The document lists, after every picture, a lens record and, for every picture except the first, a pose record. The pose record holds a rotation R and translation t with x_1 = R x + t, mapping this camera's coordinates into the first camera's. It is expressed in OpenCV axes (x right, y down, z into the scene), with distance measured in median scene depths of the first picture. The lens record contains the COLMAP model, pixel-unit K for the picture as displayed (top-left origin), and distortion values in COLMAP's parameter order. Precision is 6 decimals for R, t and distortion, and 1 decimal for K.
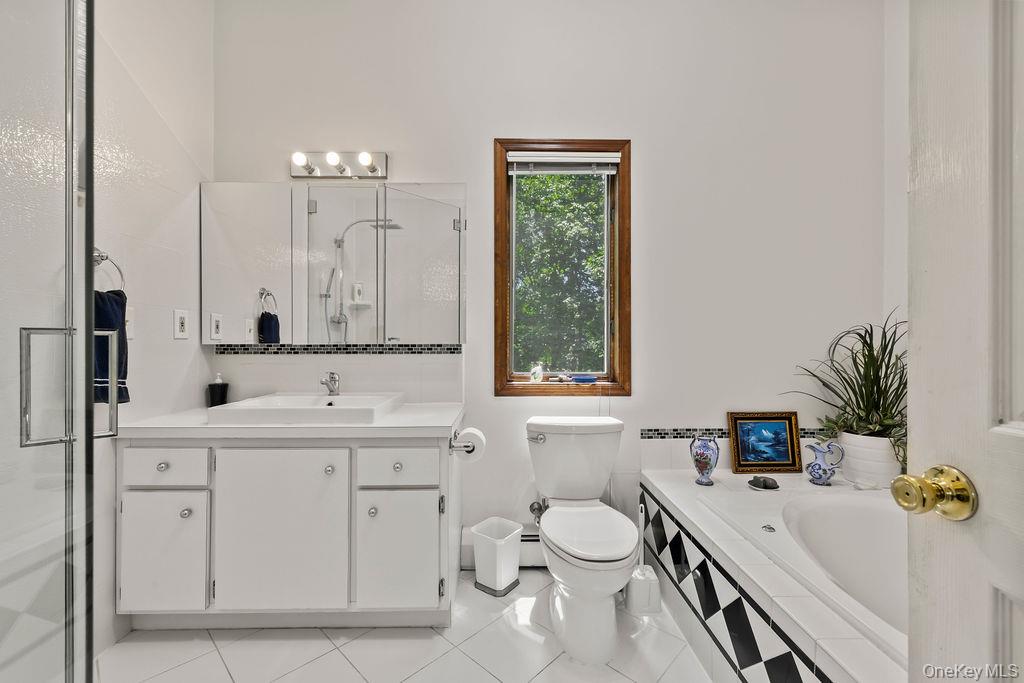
lens RADIAL K [[431.6, 0, 512.7], [0, 431.6, 341.4], [0, 0, 1]] dist [0.002046, 0.000156]
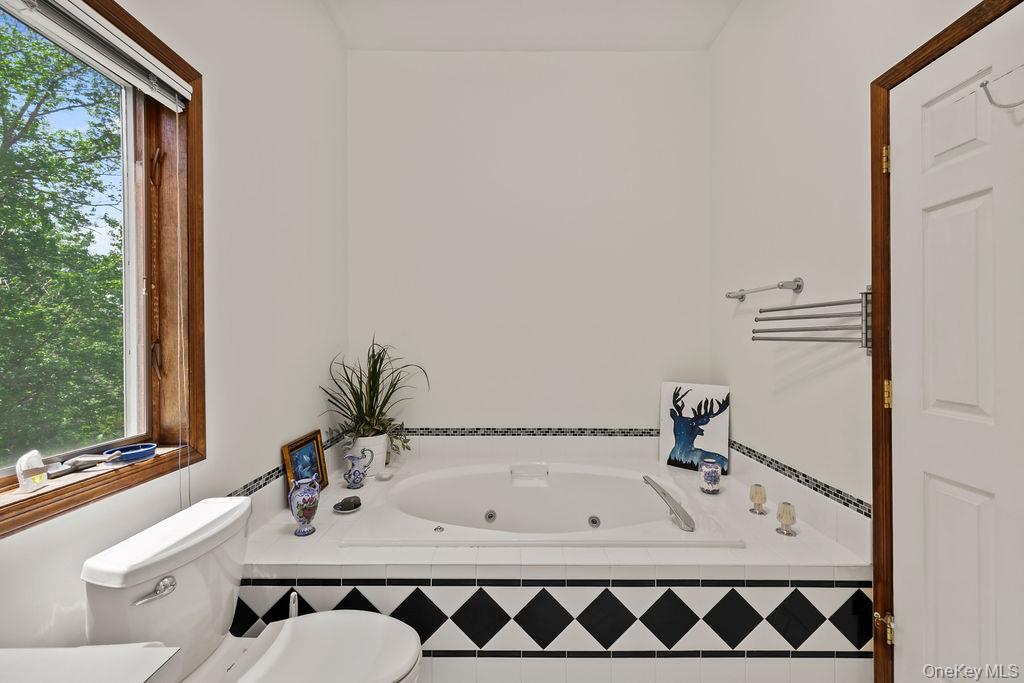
lens RADIAL K [[431.6, 0, 513.1], [0, 431.6, 338.6], [0, 0, 1]] dist [0.002046, 0.000156]
pose [[0.016421, -0.002528, 0.999862, -0.387448], [0.005171, 0.999984, 0.002444, -0.059075], [-0.999852, 0.005130, 0.016434, 0.511213]]
